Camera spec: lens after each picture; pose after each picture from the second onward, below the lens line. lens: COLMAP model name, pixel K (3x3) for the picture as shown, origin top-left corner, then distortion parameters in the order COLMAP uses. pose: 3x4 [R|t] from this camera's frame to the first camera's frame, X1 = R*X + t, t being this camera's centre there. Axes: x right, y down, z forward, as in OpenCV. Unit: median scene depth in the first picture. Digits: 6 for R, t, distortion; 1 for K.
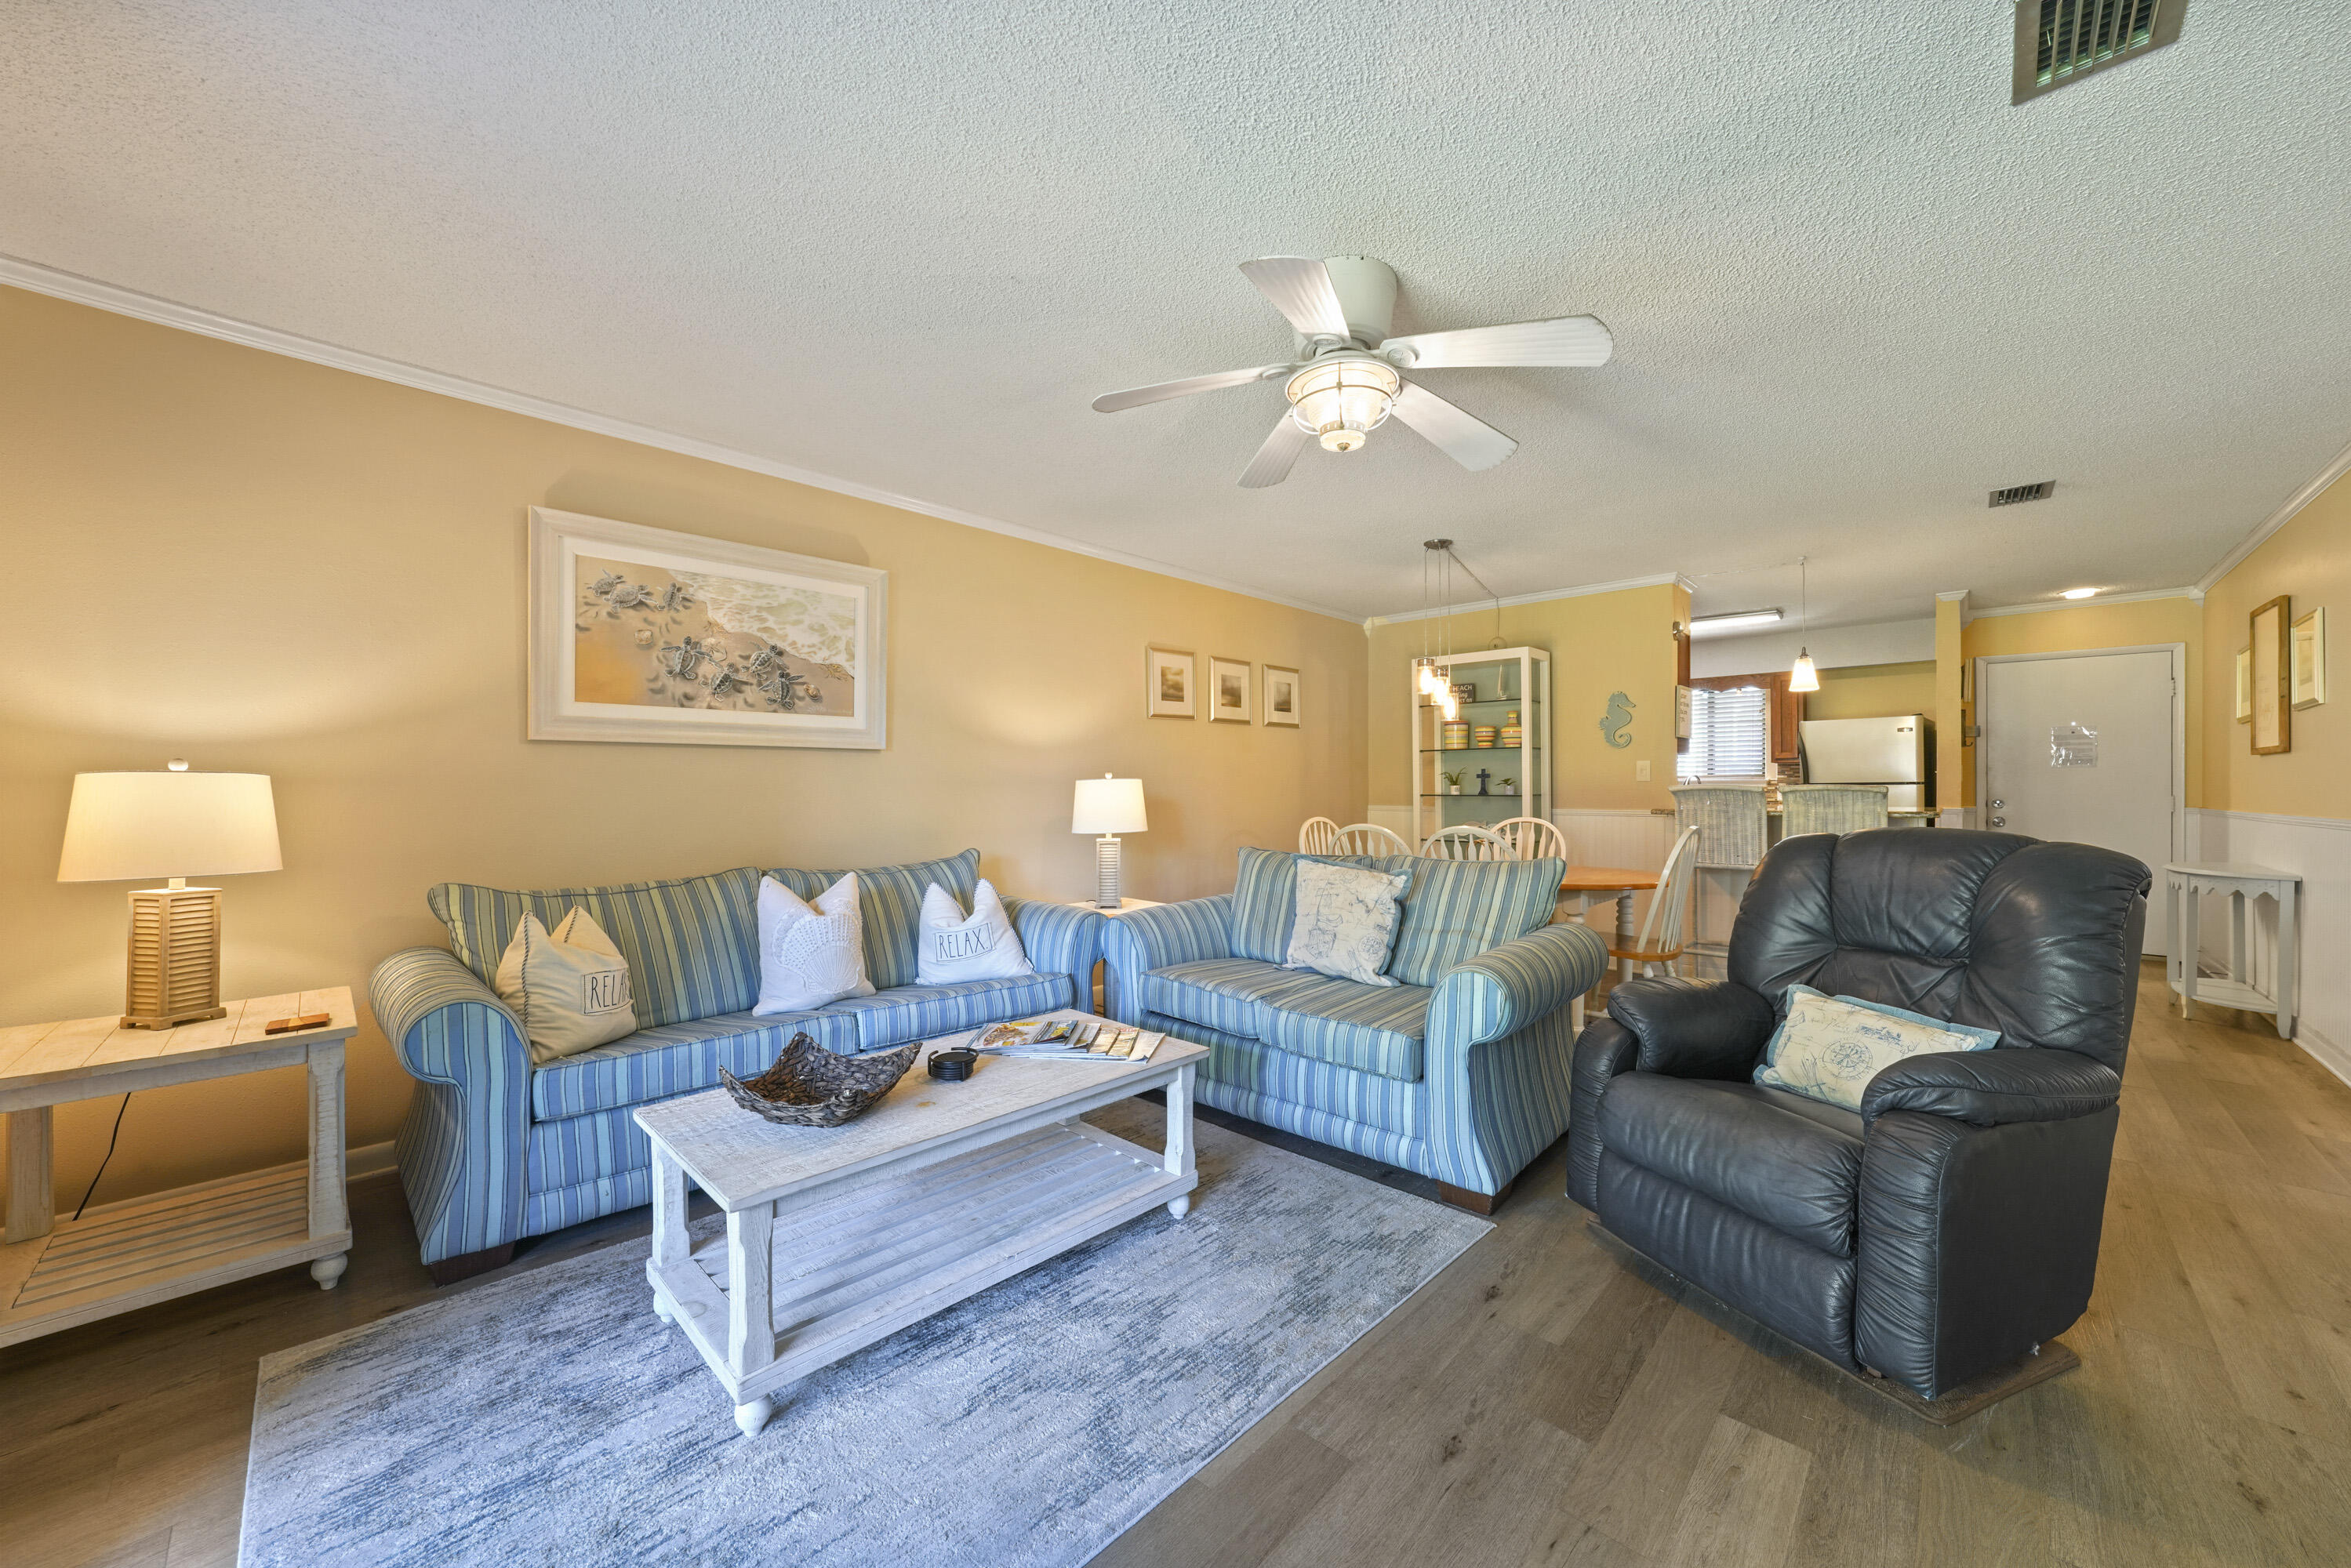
lens RADIAL K [[855.2, 0, 1211.8], [0, 855.2, 789.6], [0, 0, 1]] dist [-0.020042, 0.004998]
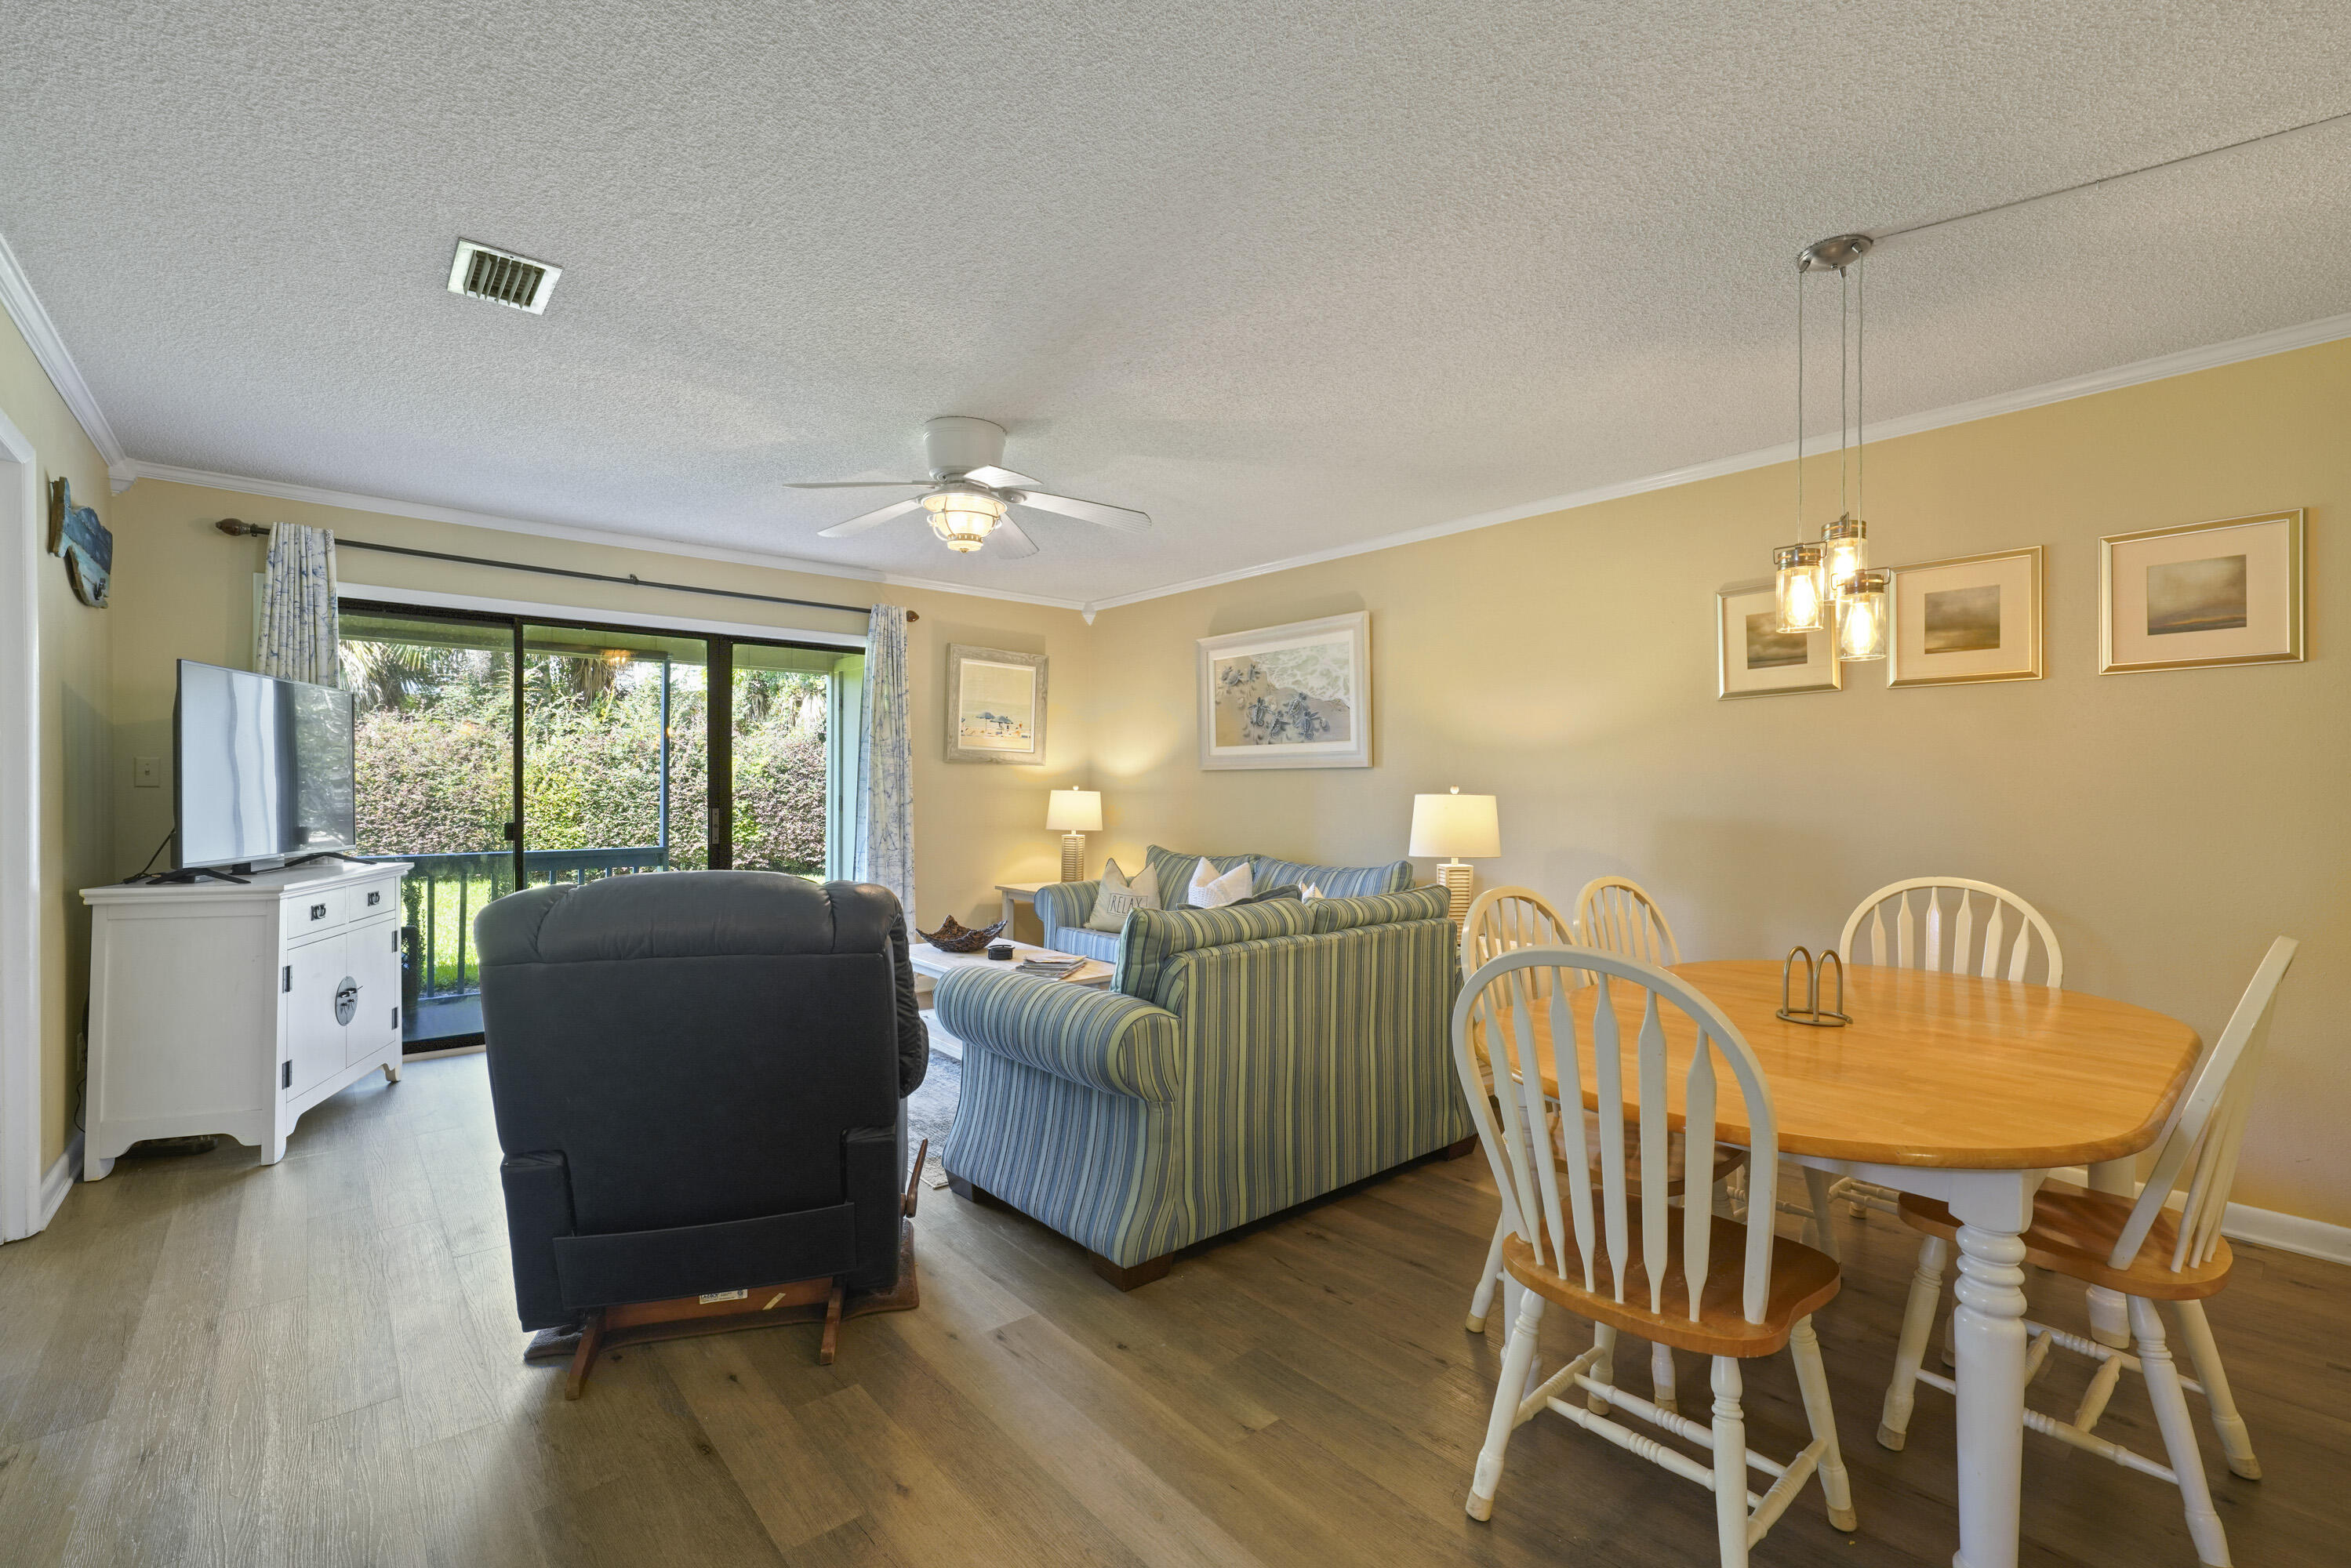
lens RADIAL K [[1030.1, 0, 1157.1], [0, 1030.1, 784.0], [0, 0, 1]] dist [-0.003603, 0.000088]
pose [[-0.139046, -0.001483, -0.990285, 1.170285], [-0.006918, 0.999976, -0.000526, -0.024652], [0.990262, 0.006777, -0.139053, 1.044286]]
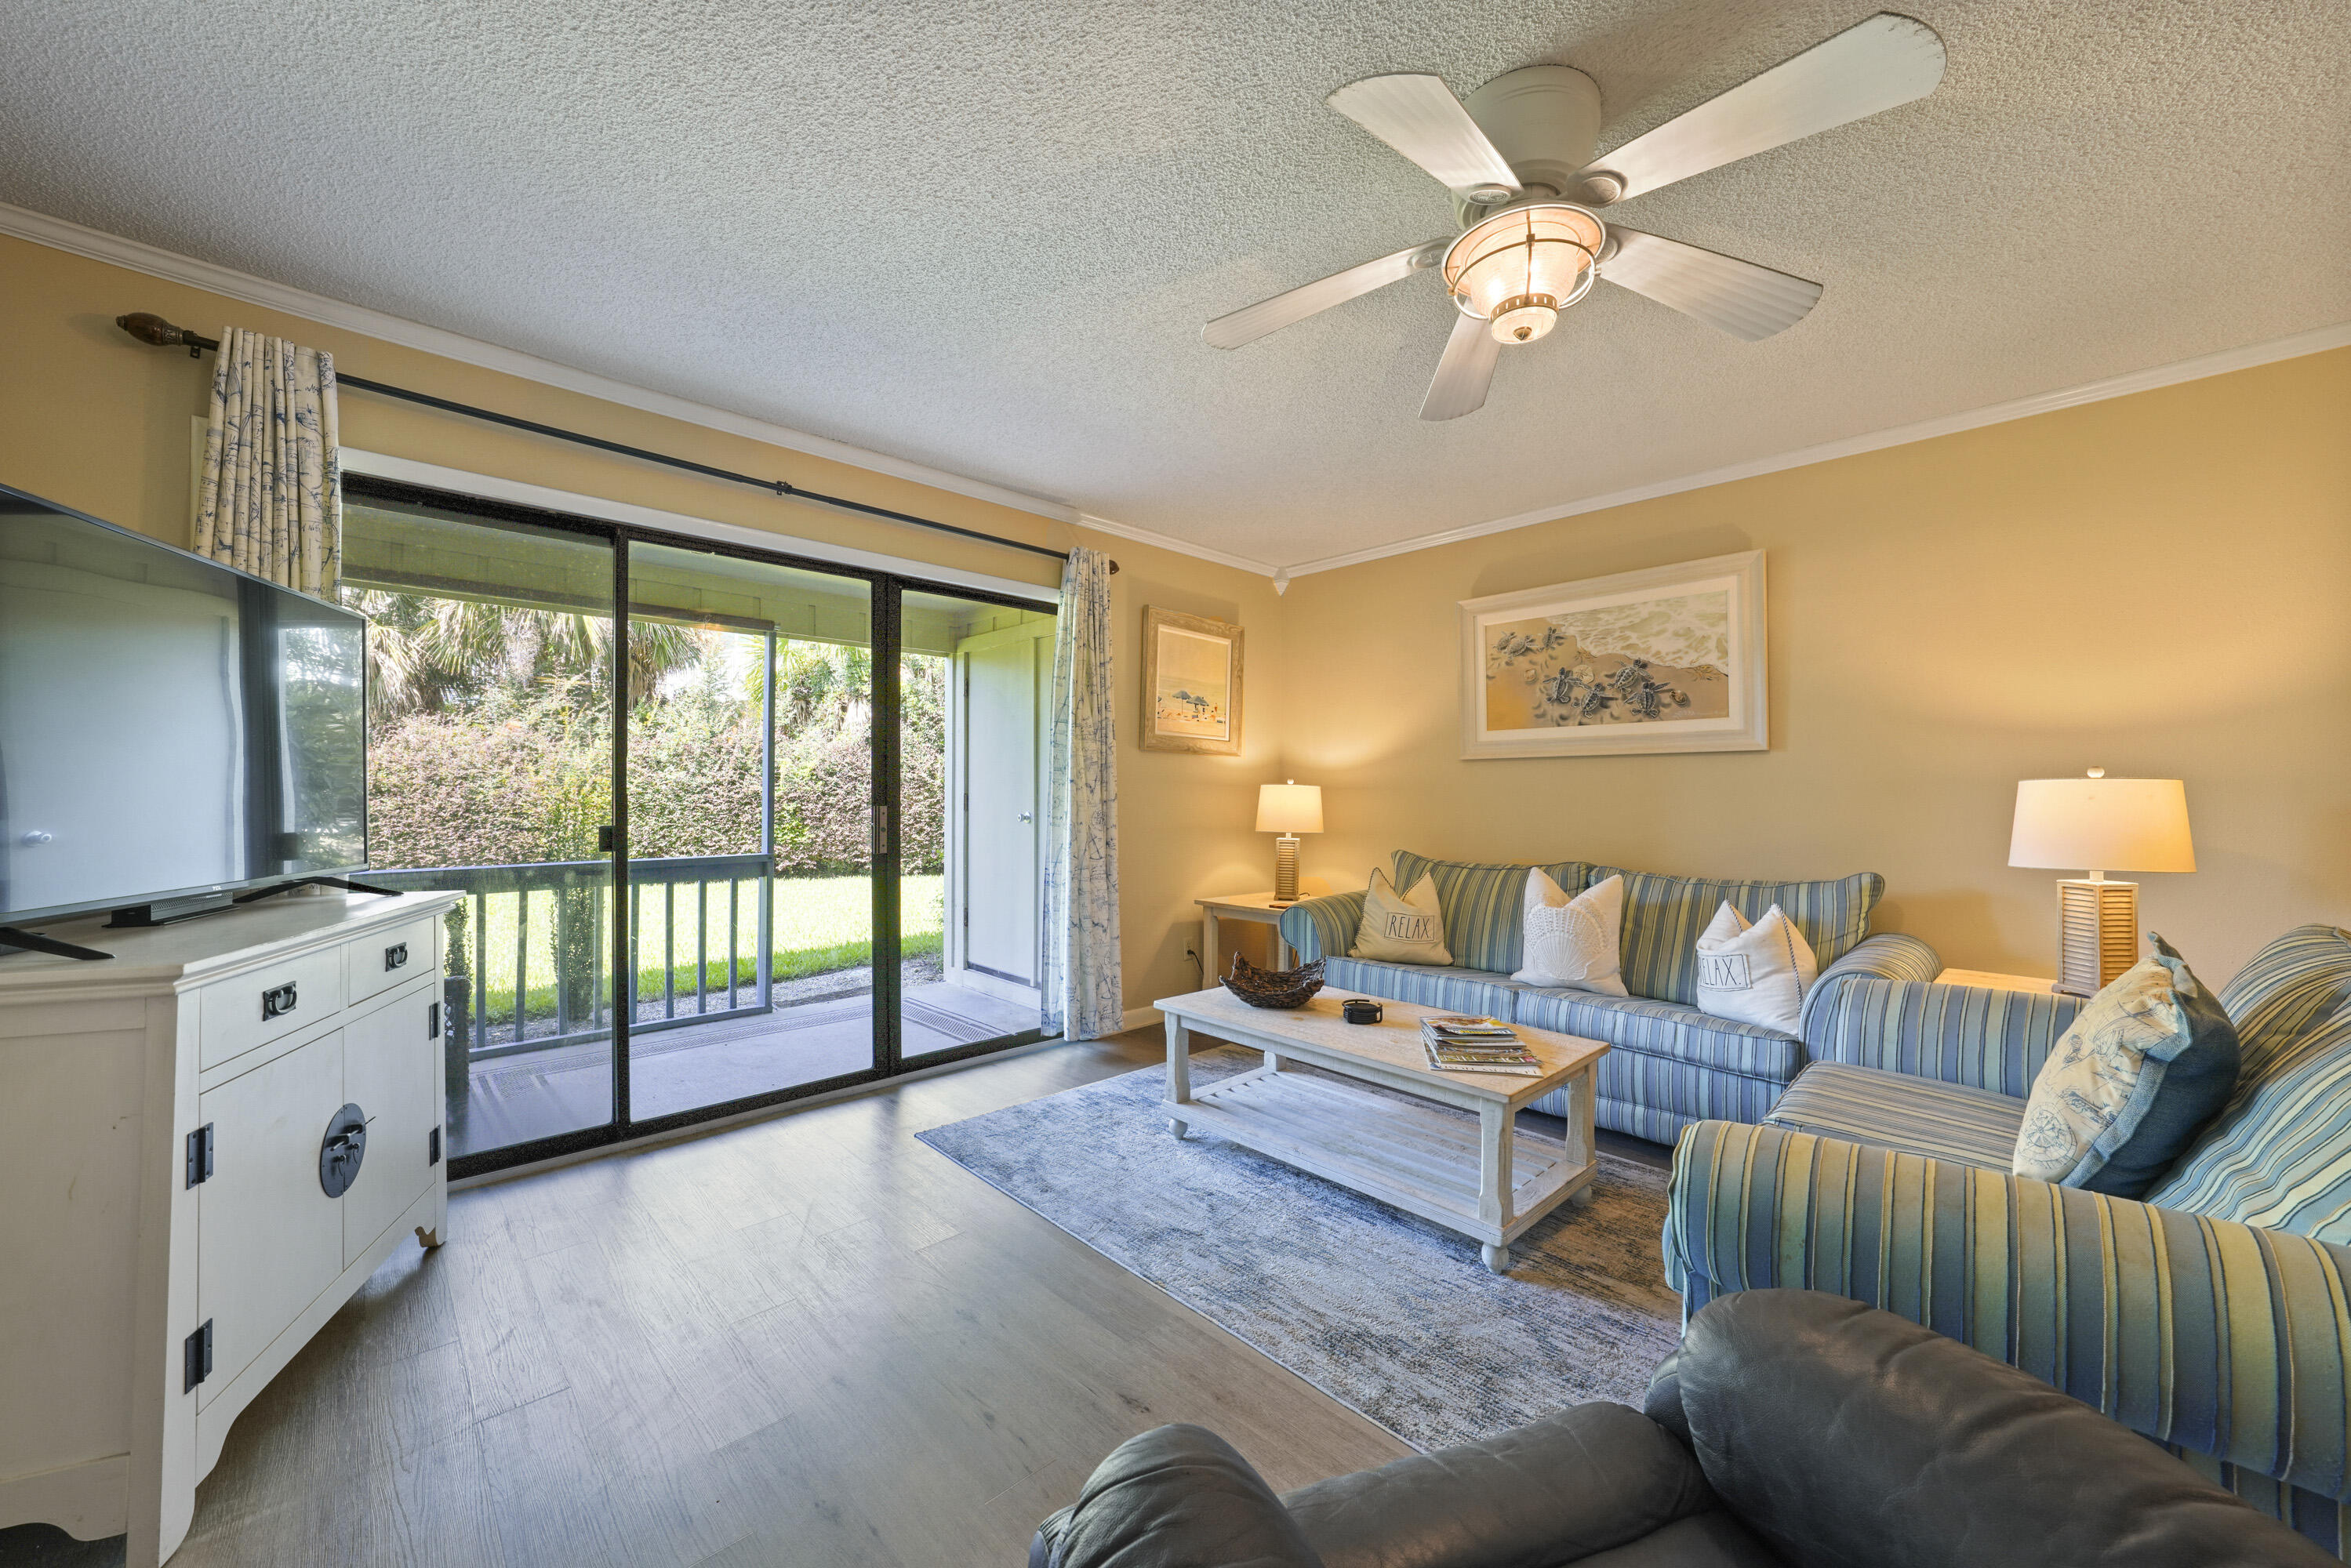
lens RADIAL K [[855.2, 0, 1160.7], [0, 855.2, 788.1], [0, 0, 1]] dist [-0.020042, 0.004998]
pose [[-0.066689, -0.005109, -0.997761, 0.612999], [-0.006046, 0.999971, -0.004716, 0.000483], [0.997755, 0.005718, -0.066718, 0.495569]]
